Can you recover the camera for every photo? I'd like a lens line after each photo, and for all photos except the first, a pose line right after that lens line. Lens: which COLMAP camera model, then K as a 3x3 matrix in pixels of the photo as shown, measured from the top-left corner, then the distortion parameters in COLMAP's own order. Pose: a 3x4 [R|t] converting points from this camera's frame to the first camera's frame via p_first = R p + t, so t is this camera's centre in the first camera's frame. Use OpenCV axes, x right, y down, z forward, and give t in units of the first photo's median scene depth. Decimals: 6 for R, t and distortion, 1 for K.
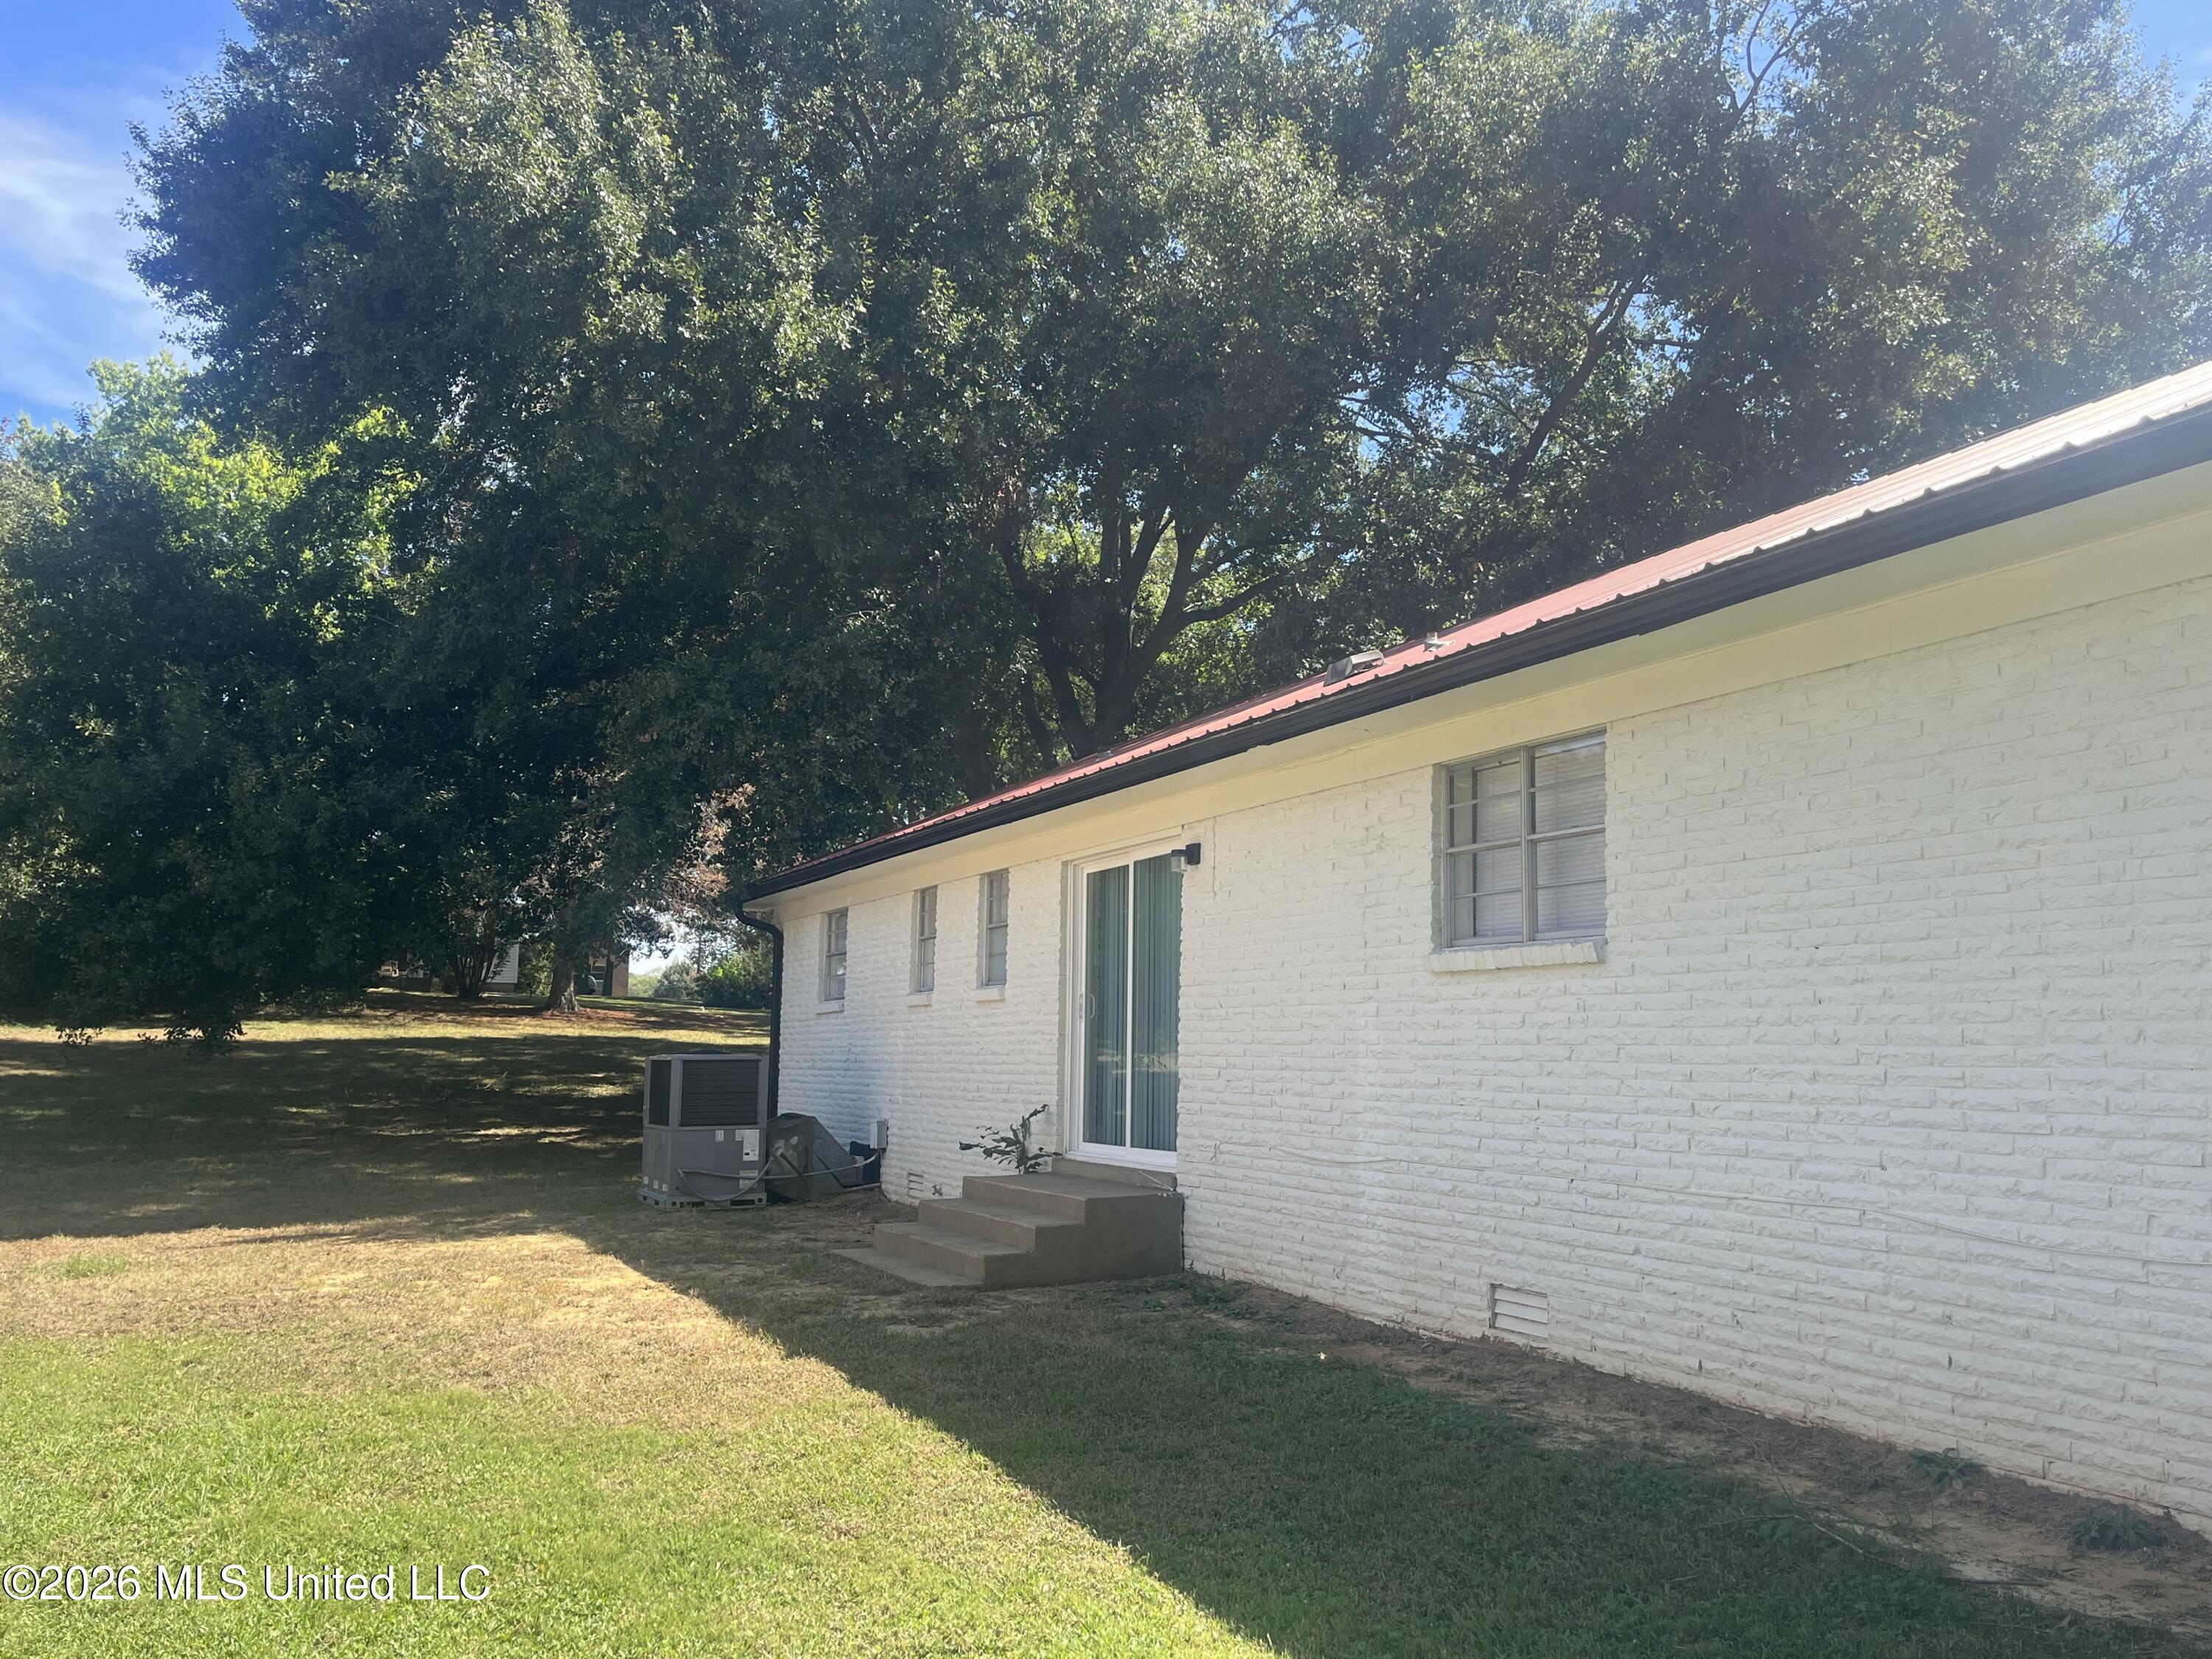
lens RADIAL K [[1765.5, 0, 1106.0], [0, 1765.5, 829.5], [0, 0, 1]] dist [0.007753, 0.002284]
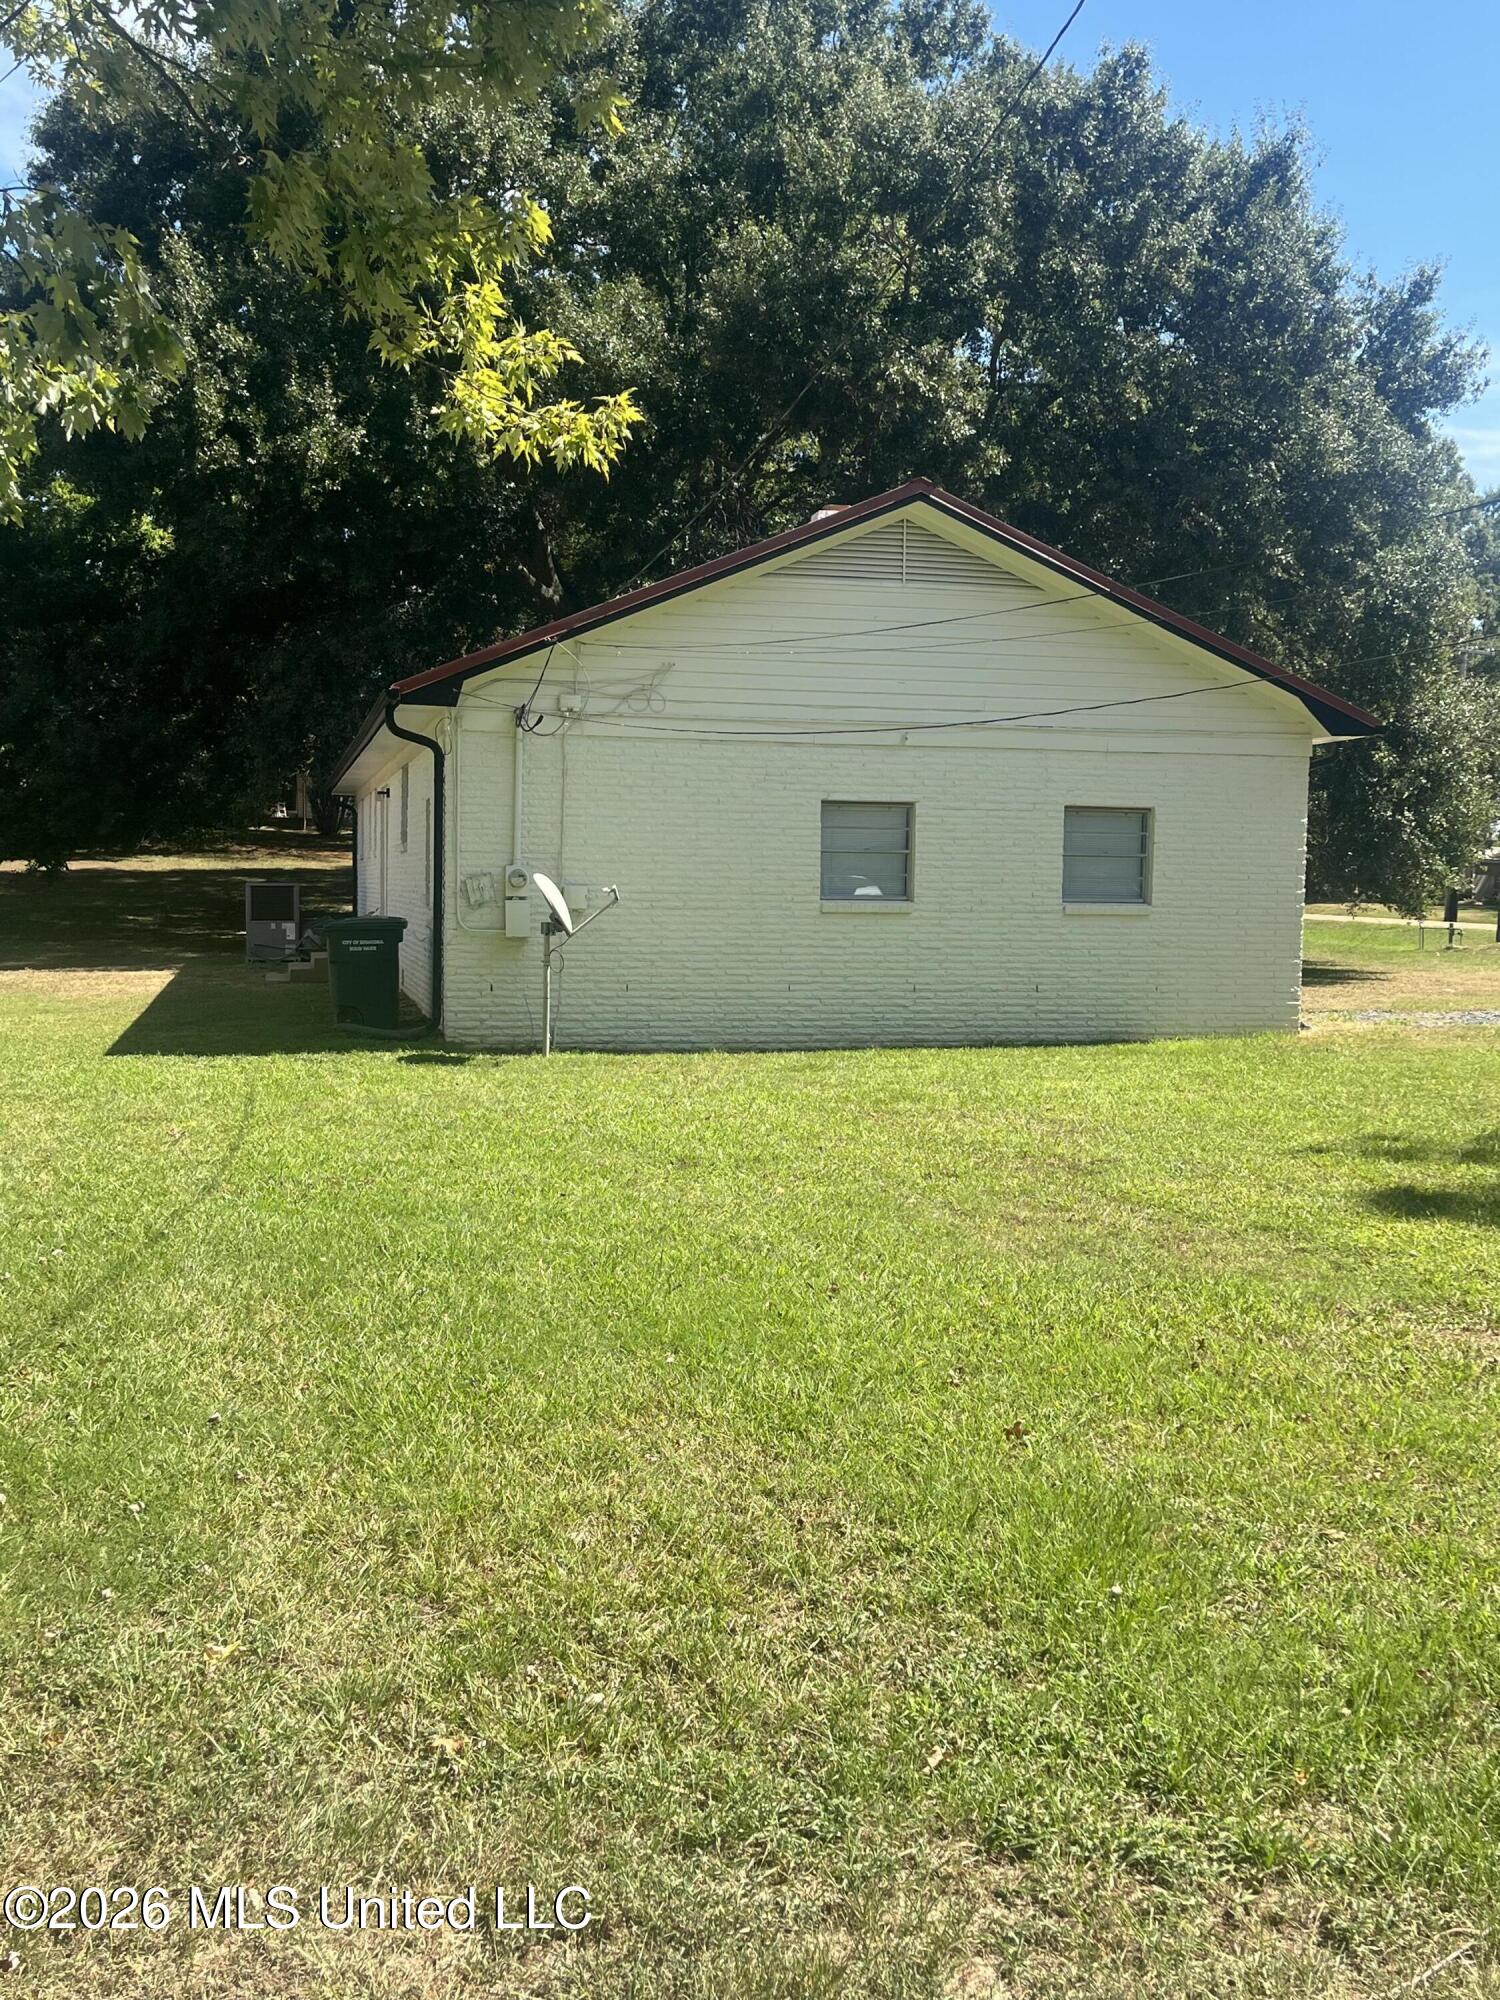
lens RADIAL K [[2021.8, 0, 750.0], [0, 2021.8, 1000.0], [0, 0, 1]] dist [-0.012077, -0.010826]
pose [[0.979946, 0.016628, -0.198566, 0.608039], [0.019803, 0.983452, 0.180086, -0.108423], [0.198275, -0.180407, 0.963401, -0.845829]]
